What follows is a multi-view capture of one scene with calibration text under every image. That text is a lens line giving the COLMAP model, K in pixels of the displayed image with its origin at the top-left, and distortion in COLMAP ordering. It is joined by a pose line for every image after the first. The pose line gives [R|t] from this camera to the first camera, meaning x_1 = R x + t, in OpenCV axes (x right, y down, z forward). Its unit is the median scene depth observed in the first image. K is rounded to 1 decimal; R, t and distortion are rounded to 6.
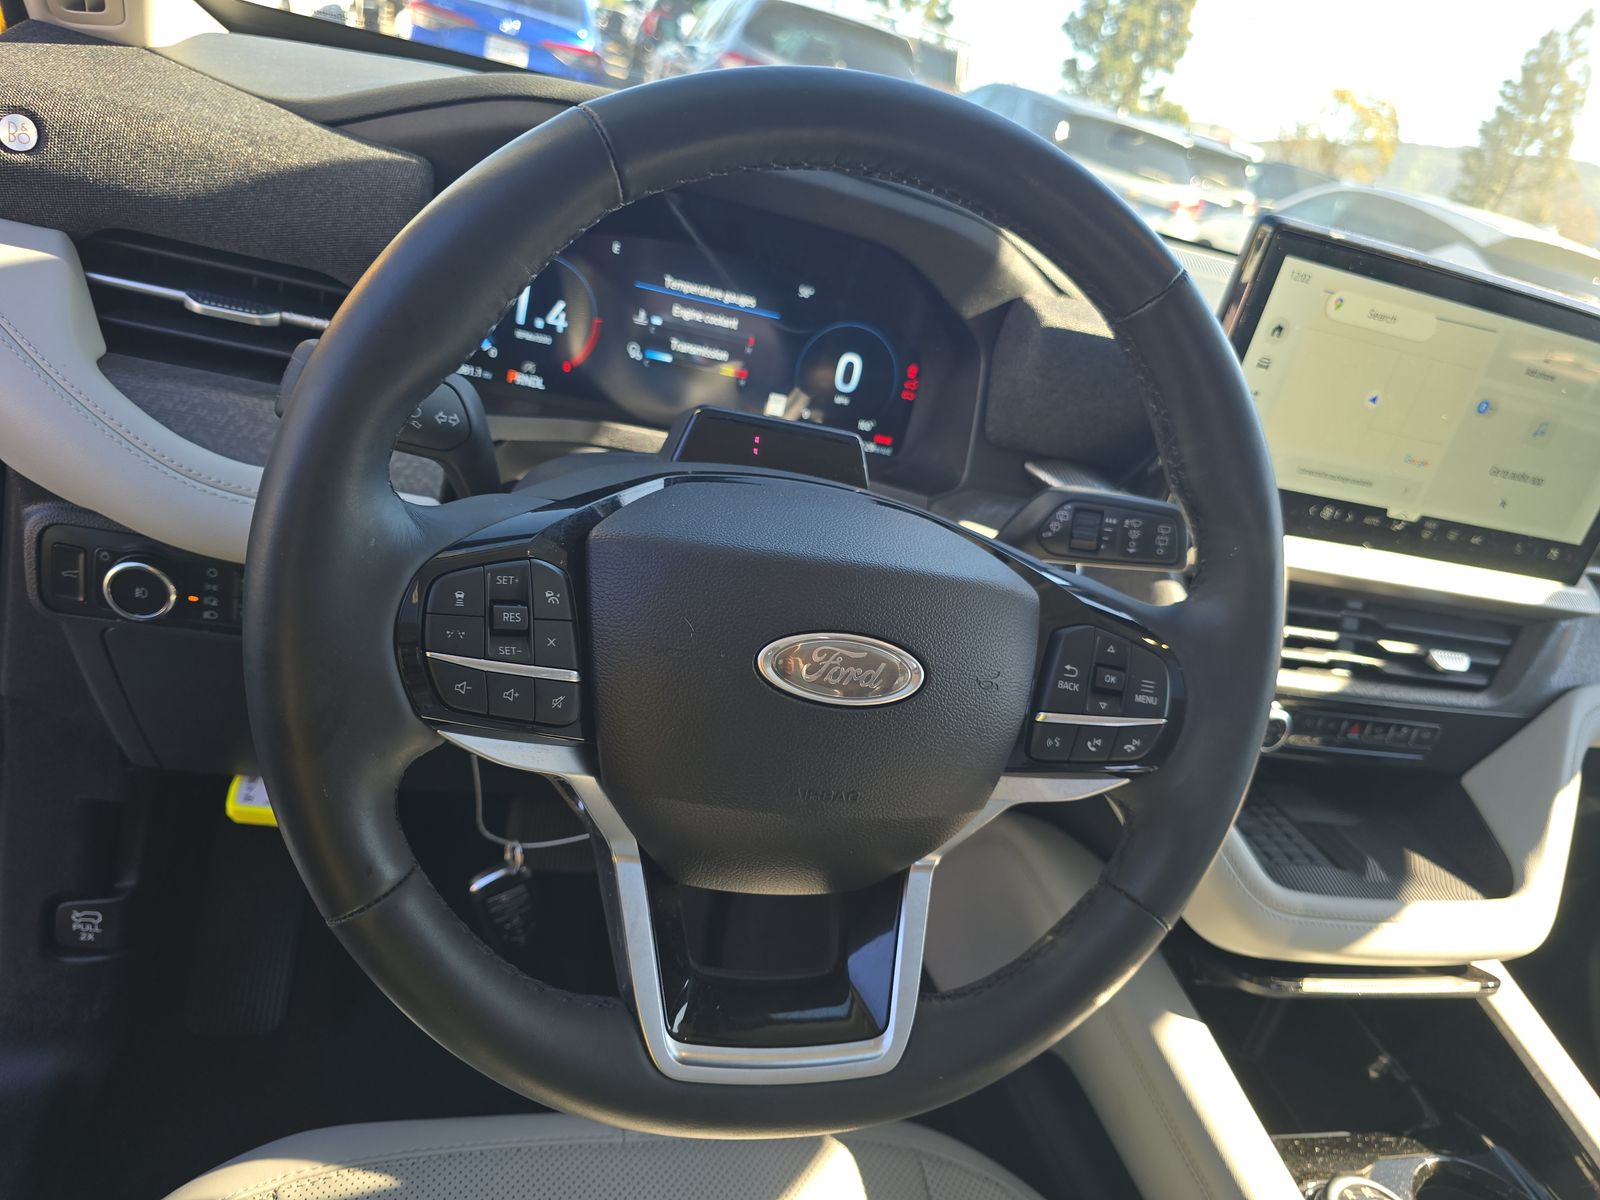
lens RADIAL K [[1087.8, 0, 800.0], [0, 1087.8, 600.0], [0, 0, 1]] dist [0.027623, -0.039372]
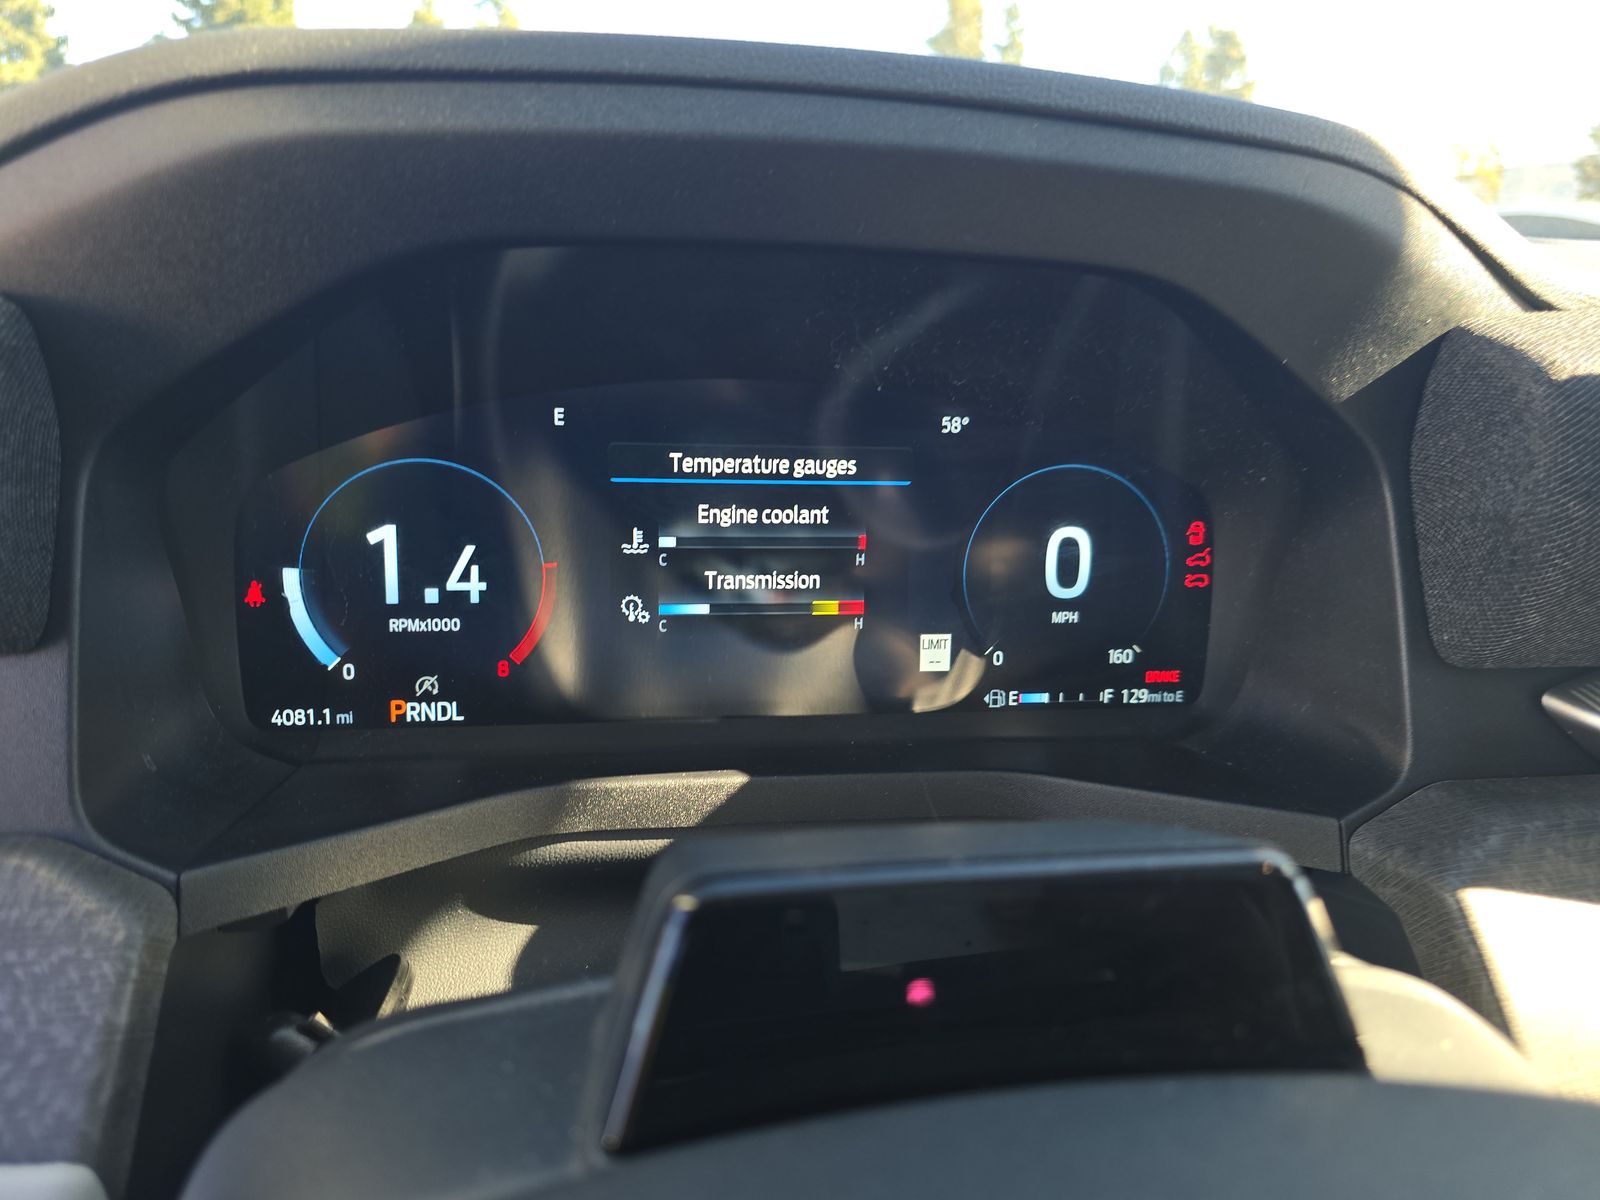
lens RADIAL K [[1087.8, 0, 800.0], [0, 1087.8, 600.0], [0, 0, 1]] dist [0.027623, -0.039372]
pose [[0.973428, -0.185922, -0.133686, -0.012321], [0.165151, 0.974394, -0.152583, -0.146222], [0.158631, 0.126450, 0.979207, 0.534451]]
